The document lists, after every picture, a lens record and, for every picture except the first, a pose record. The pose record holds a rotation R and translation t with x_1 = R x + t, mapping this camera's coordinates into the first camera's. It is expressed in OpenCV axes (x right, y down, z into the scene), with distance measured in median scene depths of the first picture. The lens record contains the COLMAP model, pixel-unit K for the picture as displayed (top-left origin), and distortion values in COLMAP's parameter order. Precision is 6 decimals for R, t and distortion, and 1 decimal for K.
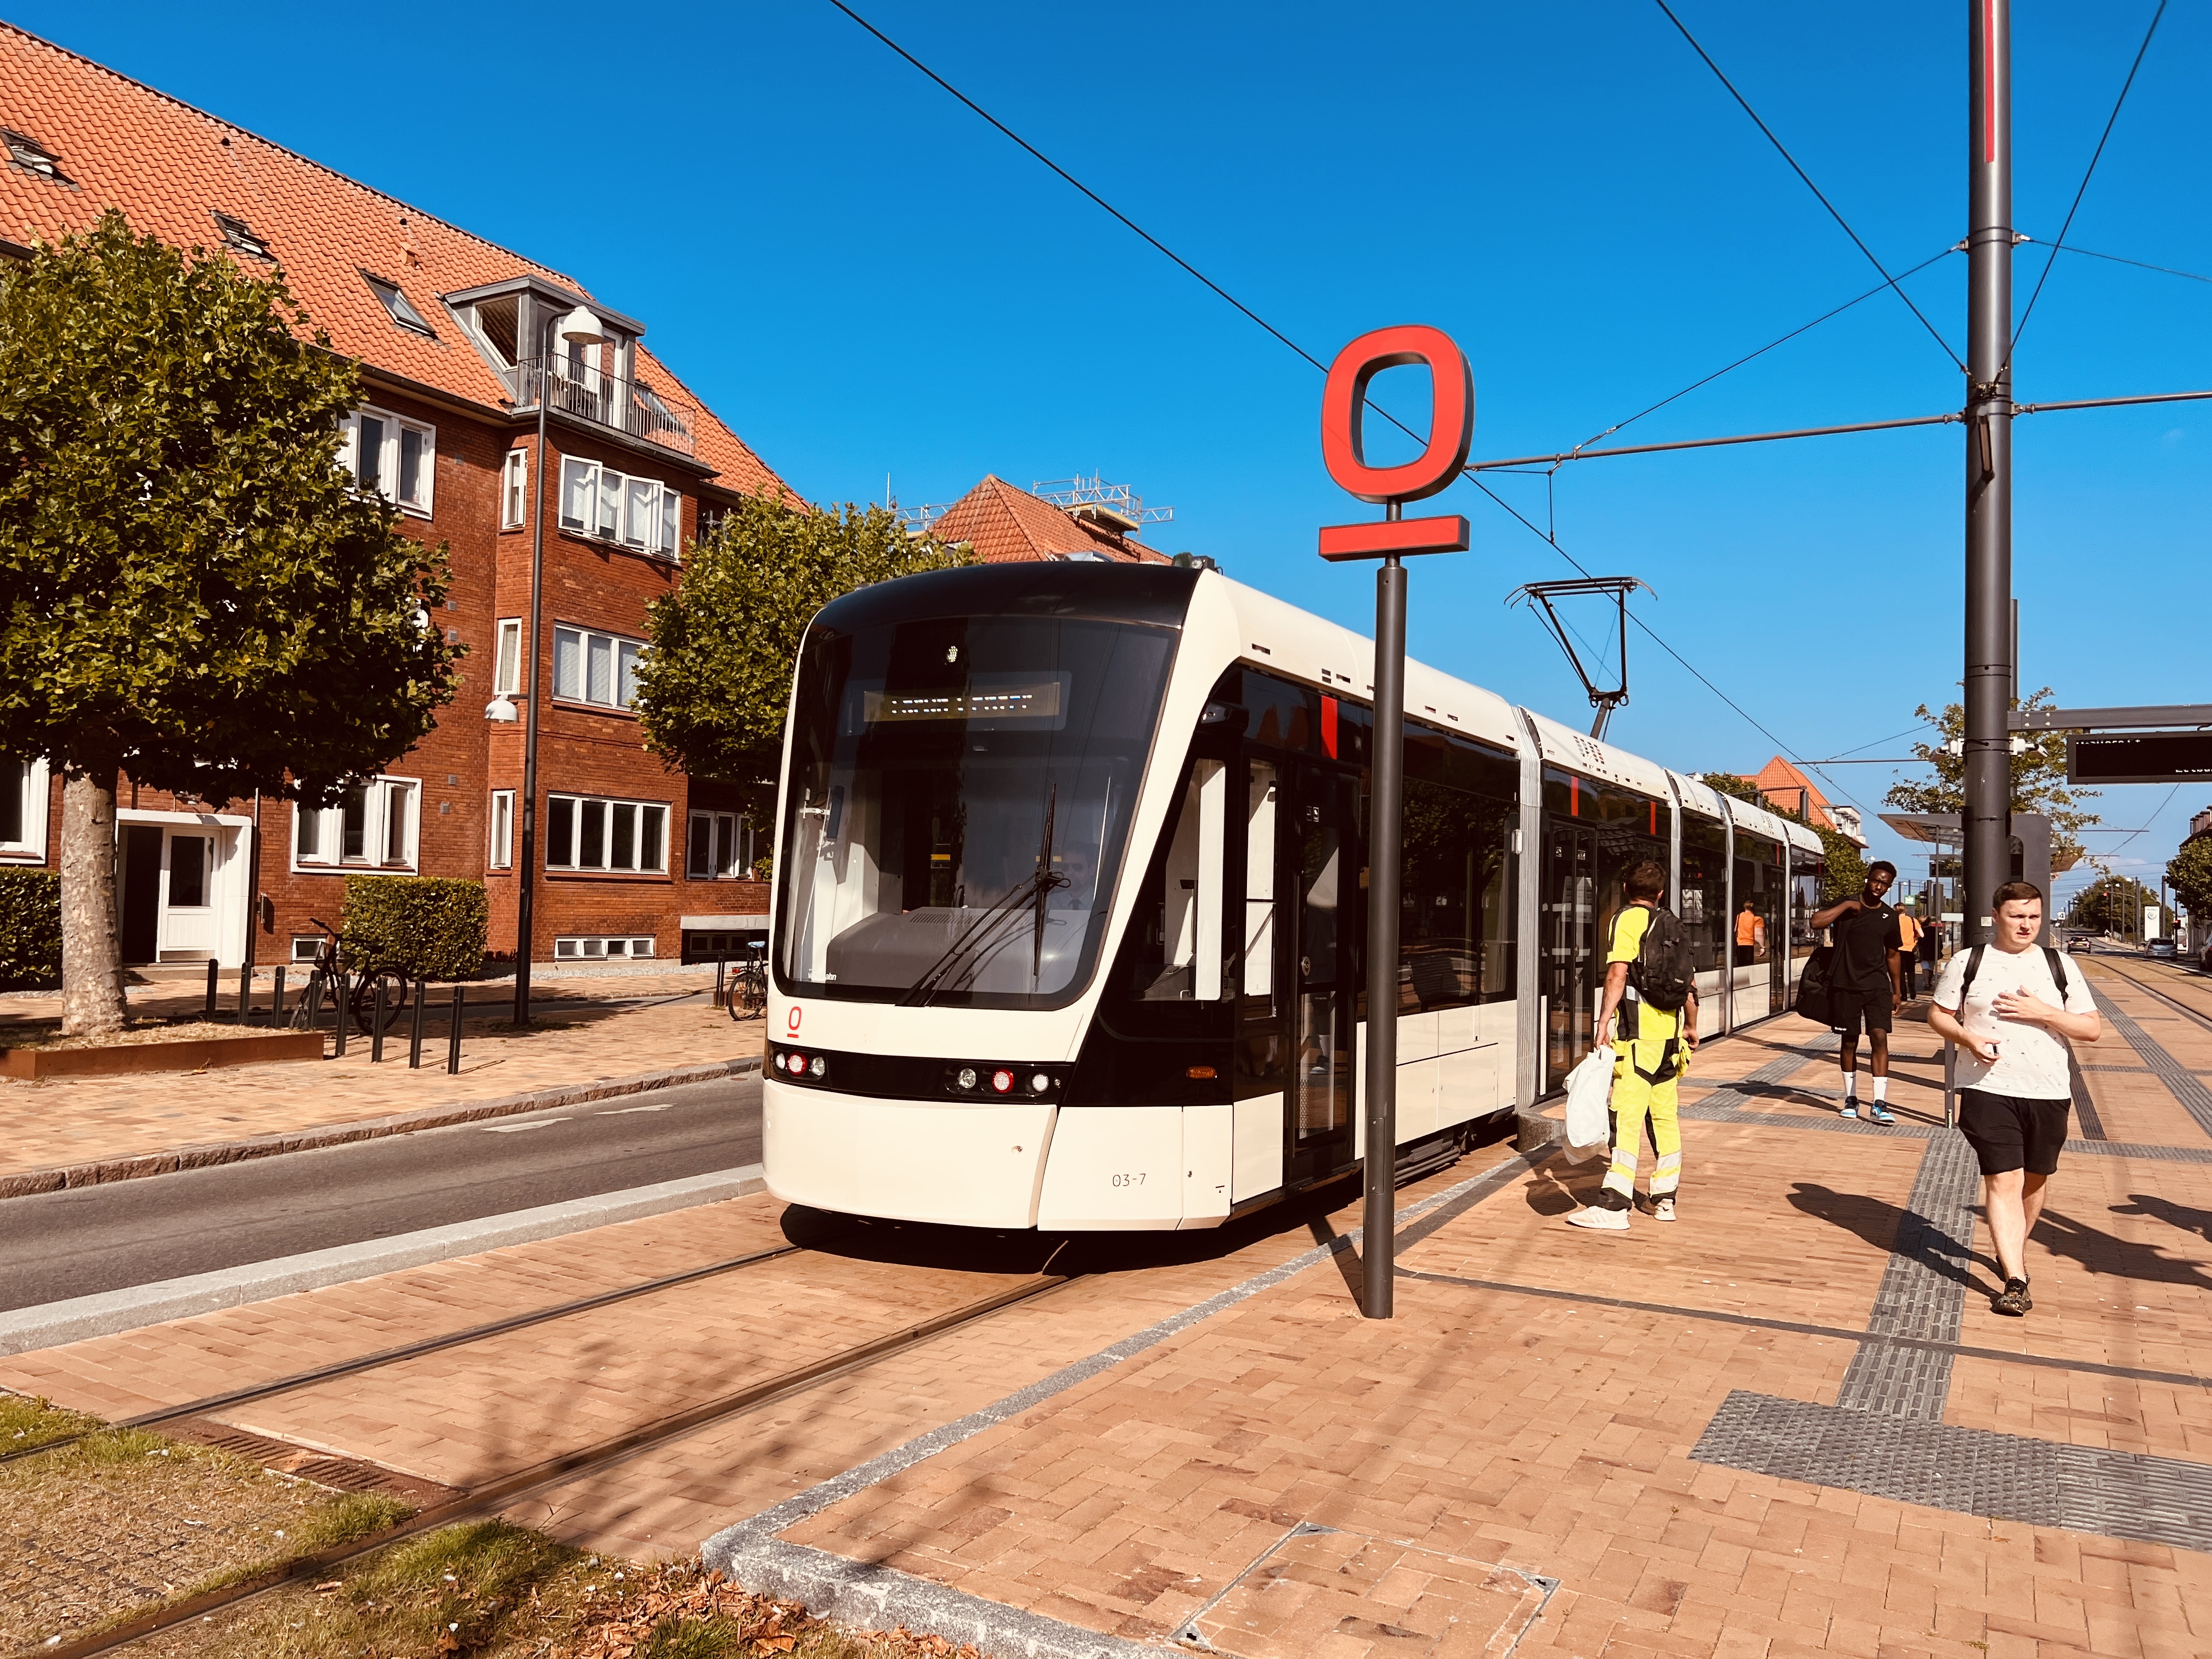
lens RADIAL K [[1651.8, 0, 1102.7], [0, 1651.8, 842.1], [0, 0, 1]] dist [0.060272, -0.065592]
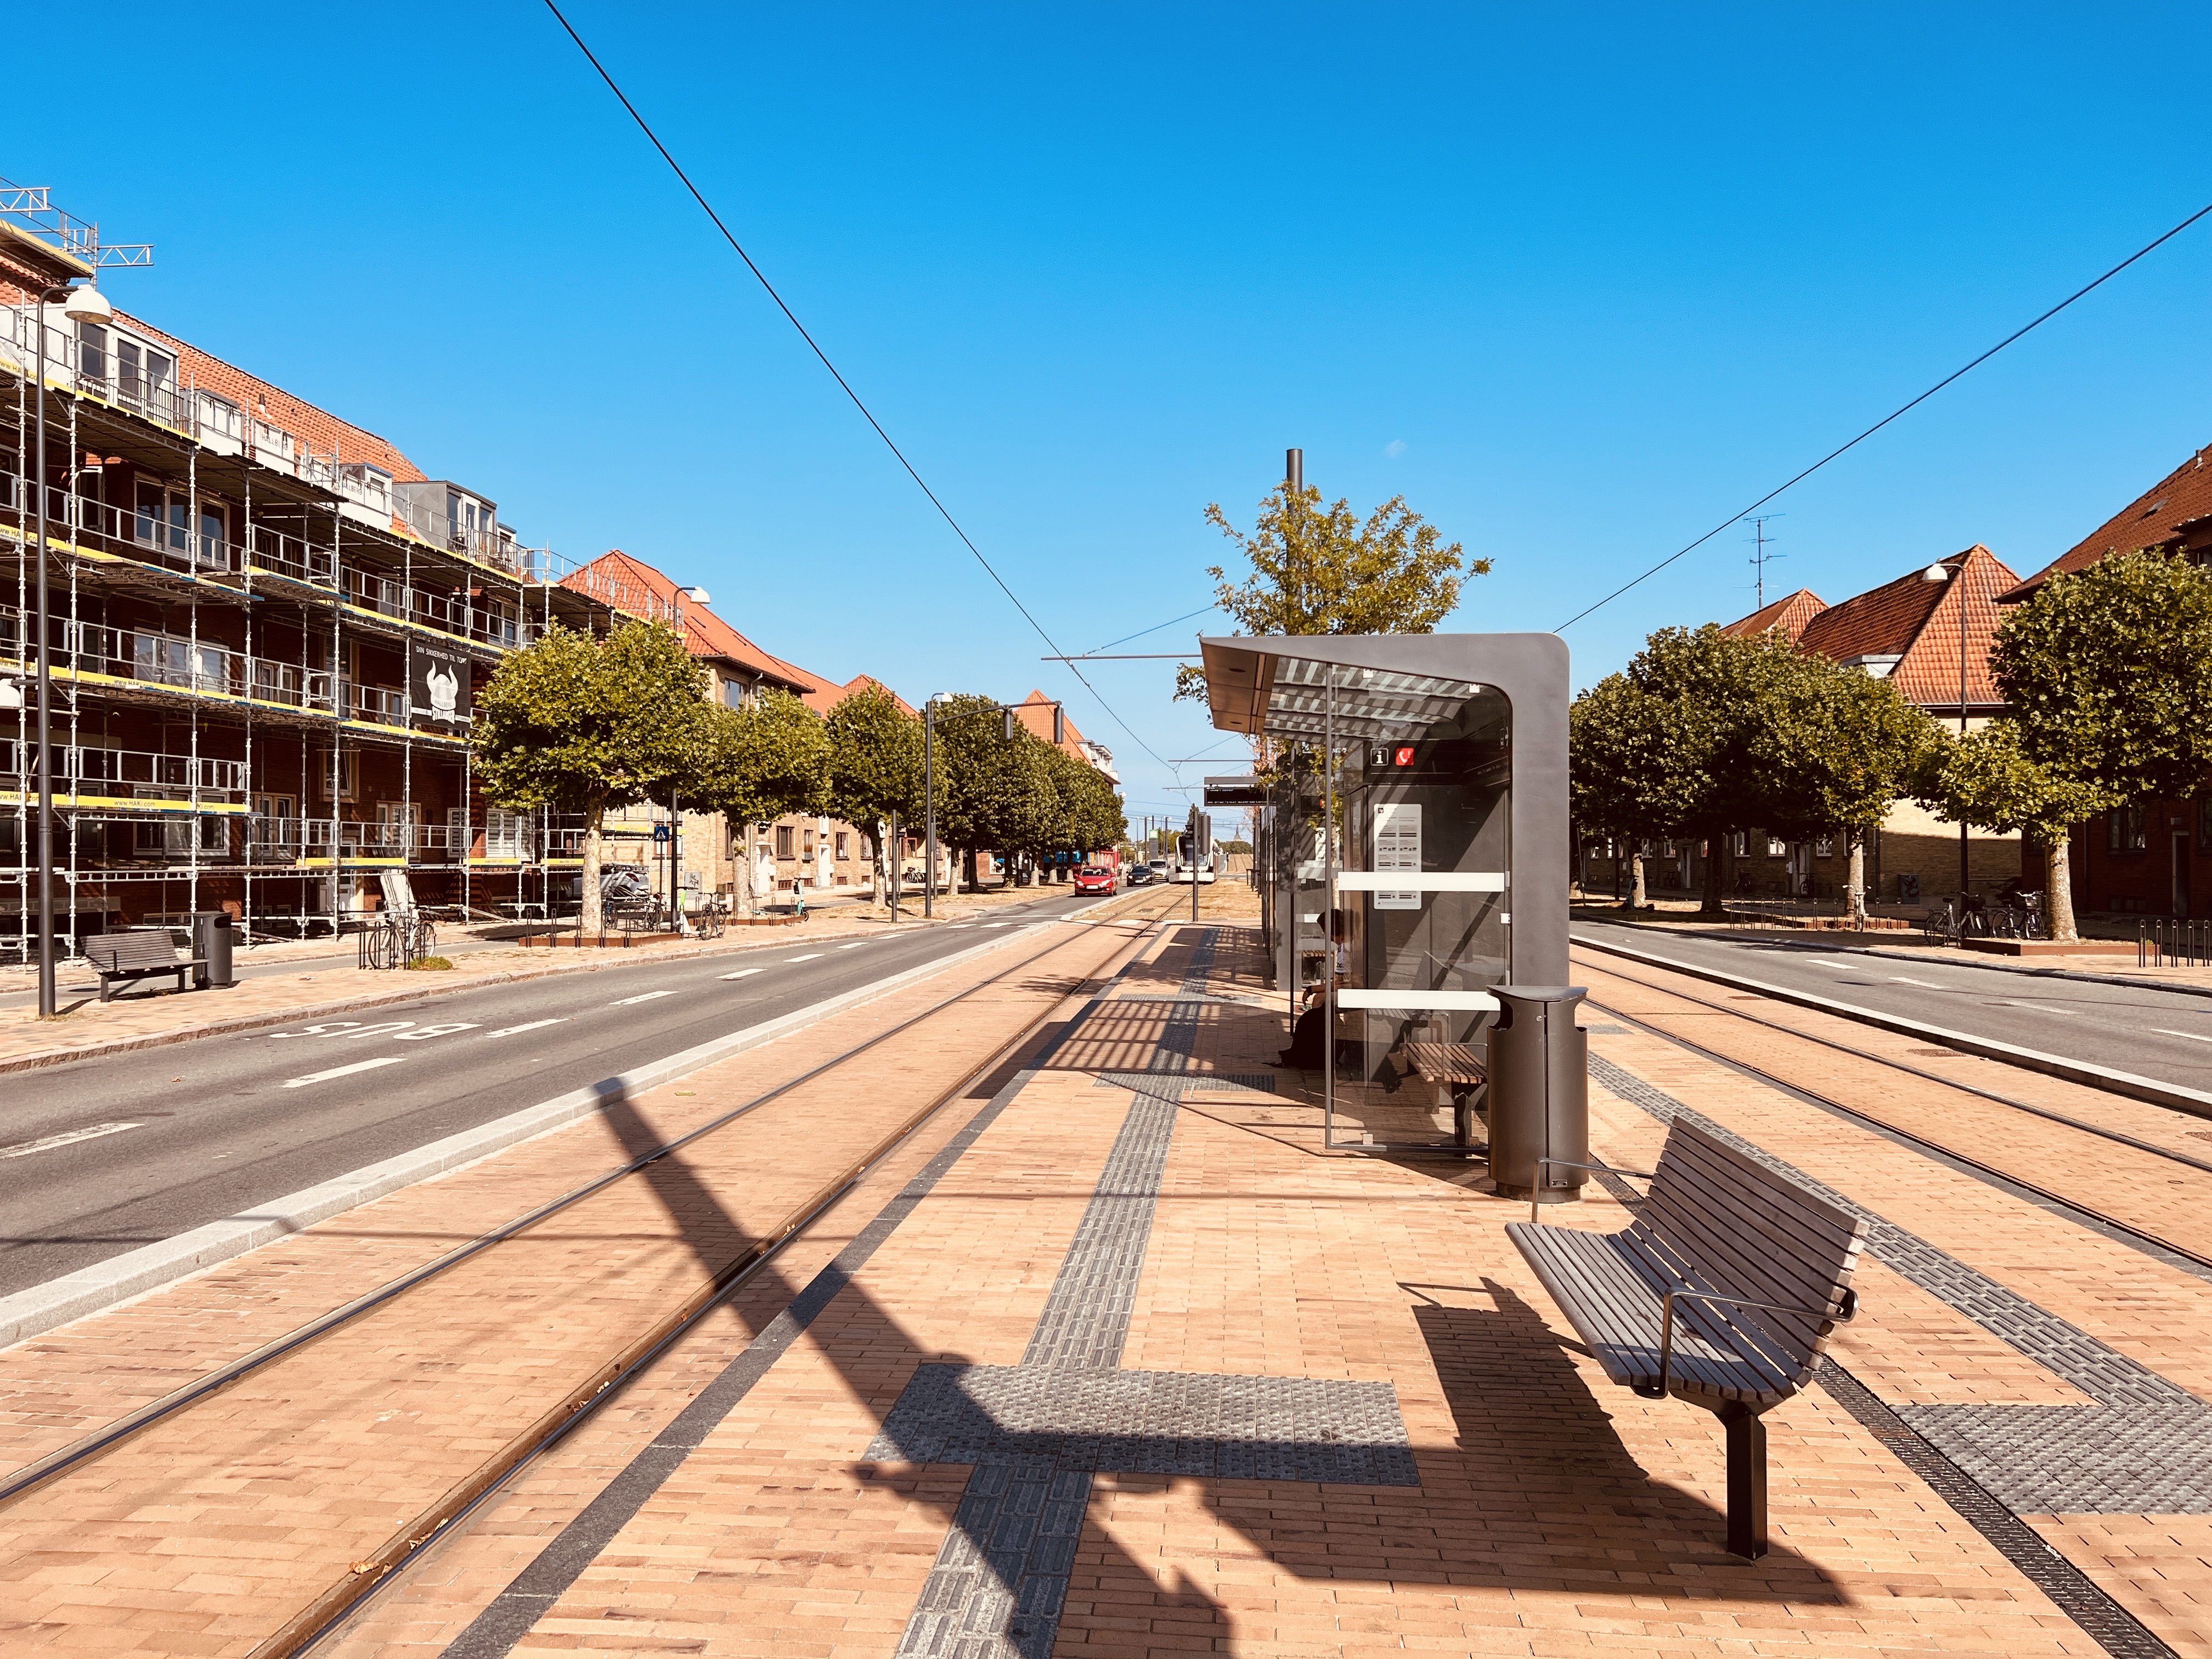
lens RADIAL K [[1651.8, 0, 1092.8], [0, 1651.8, 853.7], [0, 0, 1]] dist [0.060272, -0.065592]
pose [[0.914498, -0.025155, 0.403807, 0.621807], [0.008447, 0.999035, 0.043103, 0.043284], [-0.404501, -0.036006, 0.913828, 1.459114]]
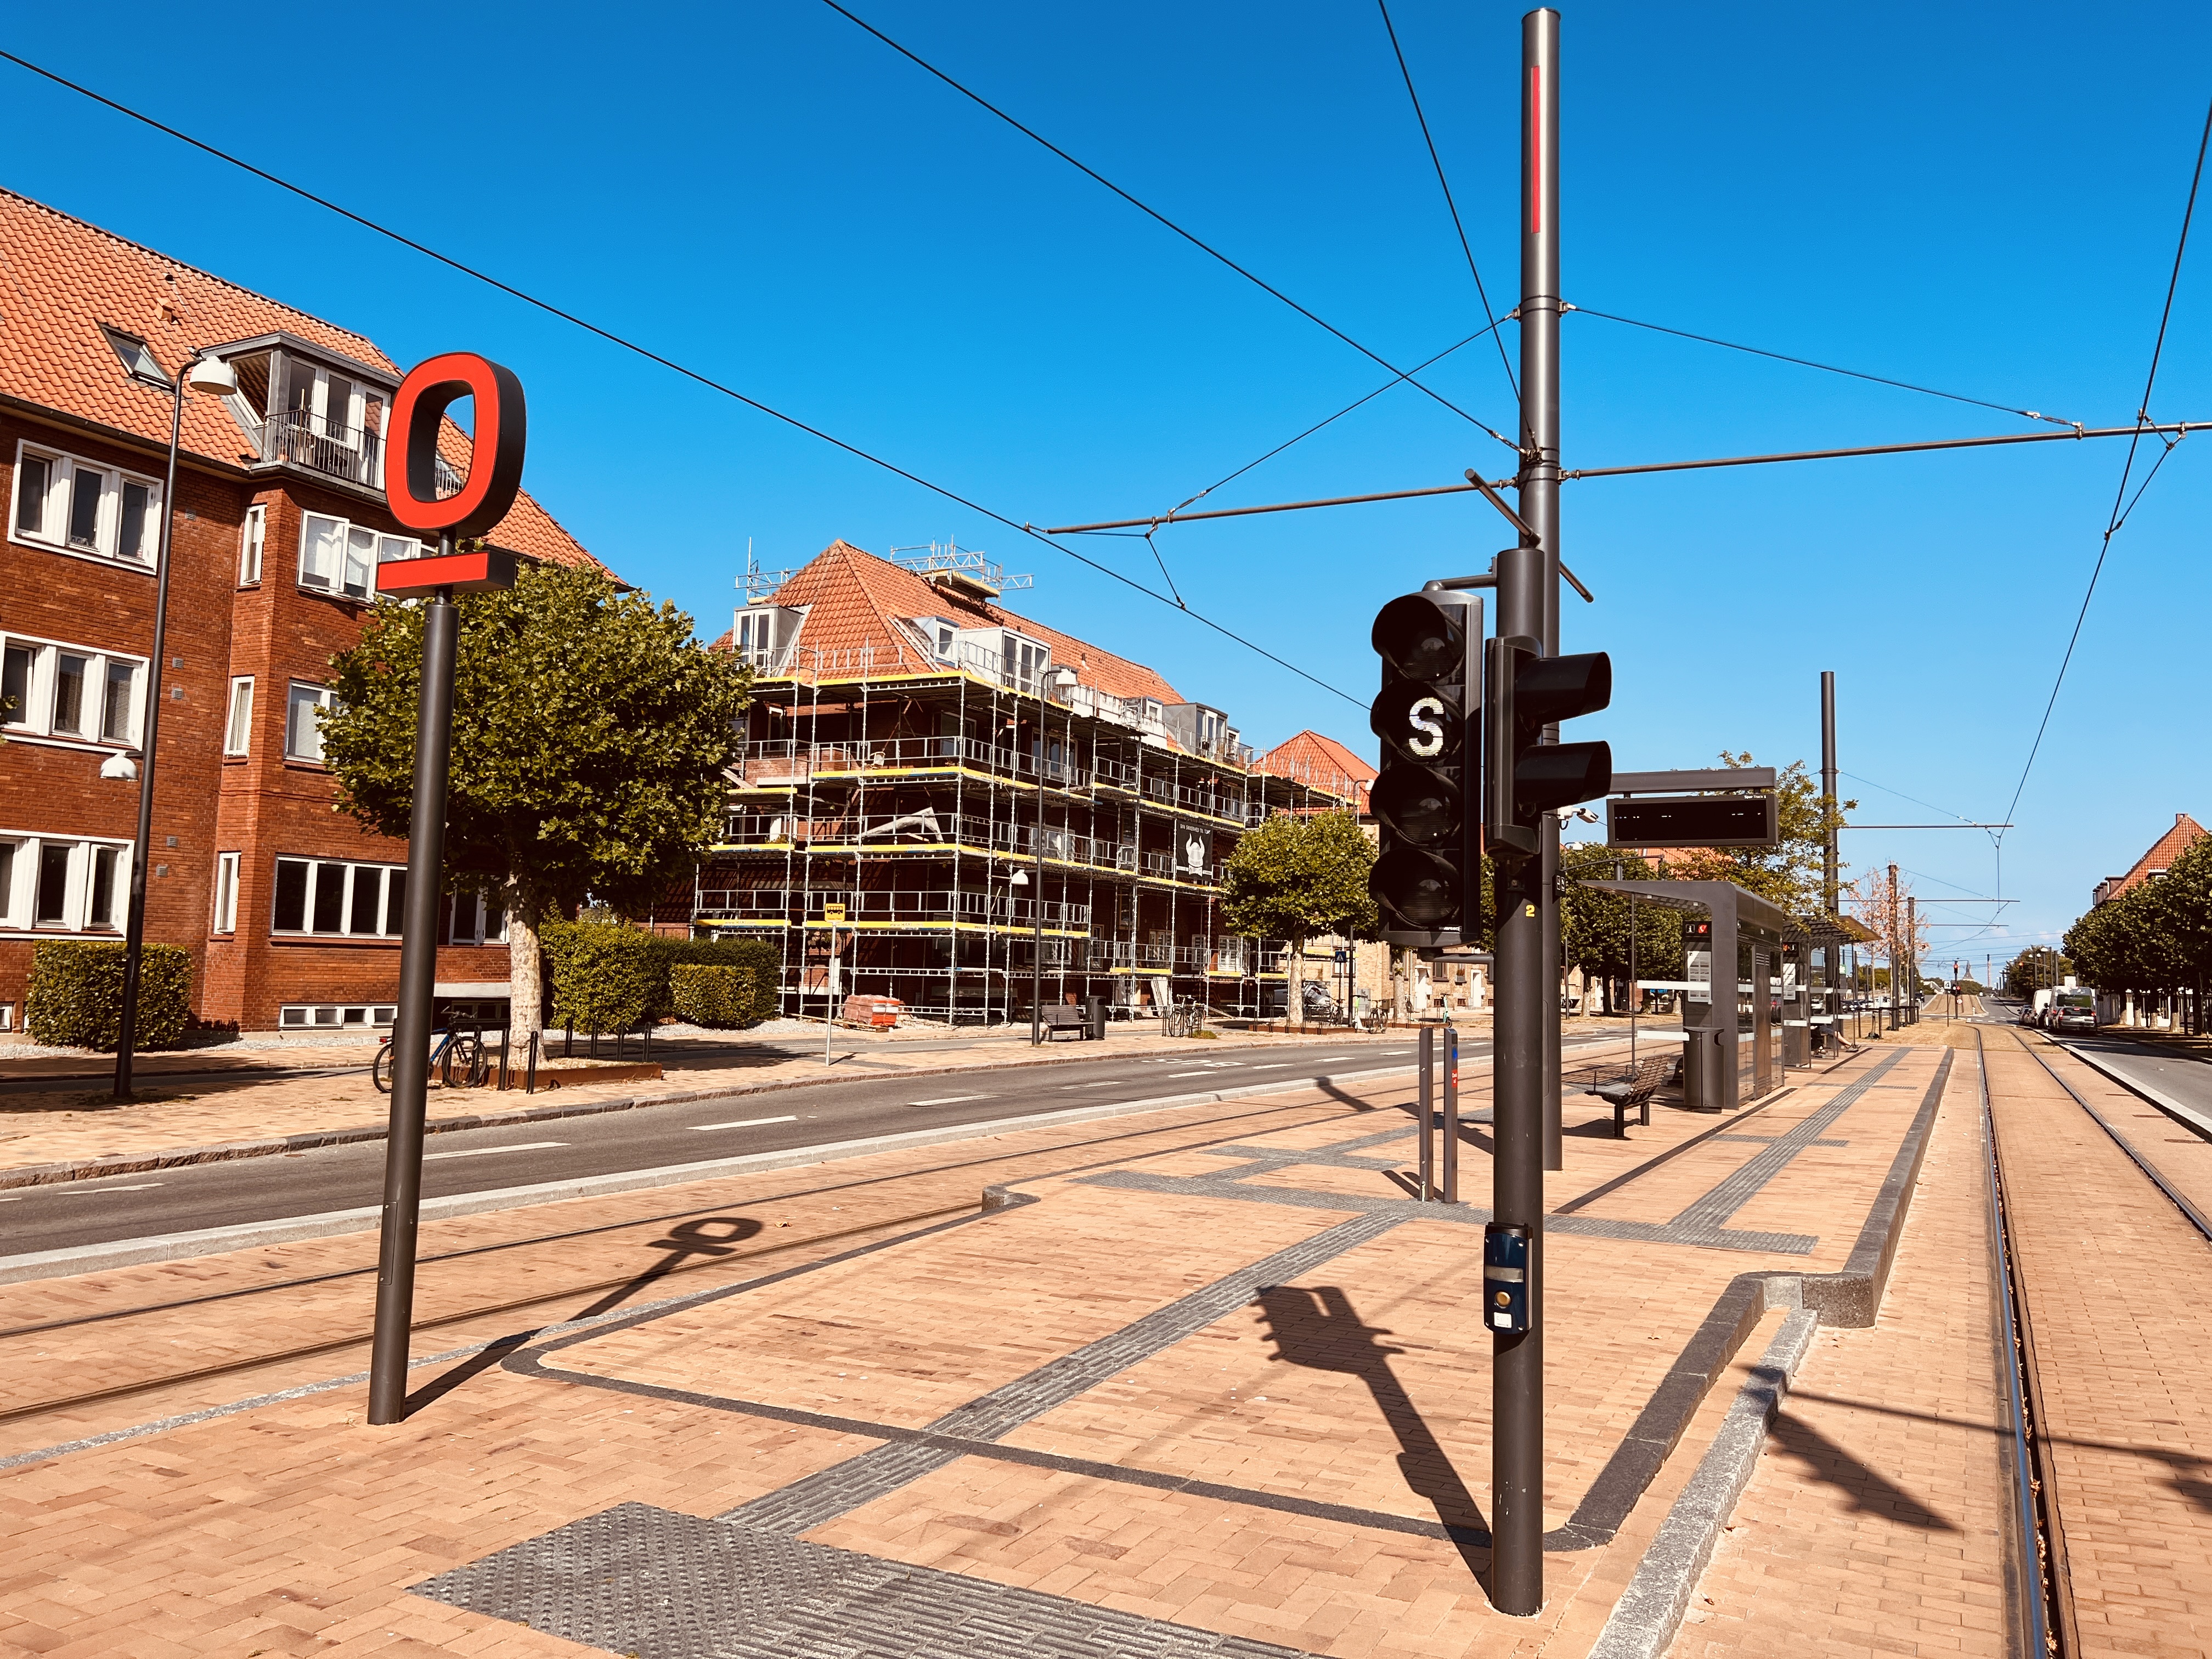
lens RADIAL K [[1651.8, 0, 1114.9], [0, 1651.8, 821.3], [0, 0, 1]] dist [0.060272, -0.065592]
pose [[0.999487, 0.004389, 0.031724, 0.353087], [-0.002693, 0.998575, -0.053304, 0.003210], [-0.031913, 0.053191, 0.998074, 0.037181]]
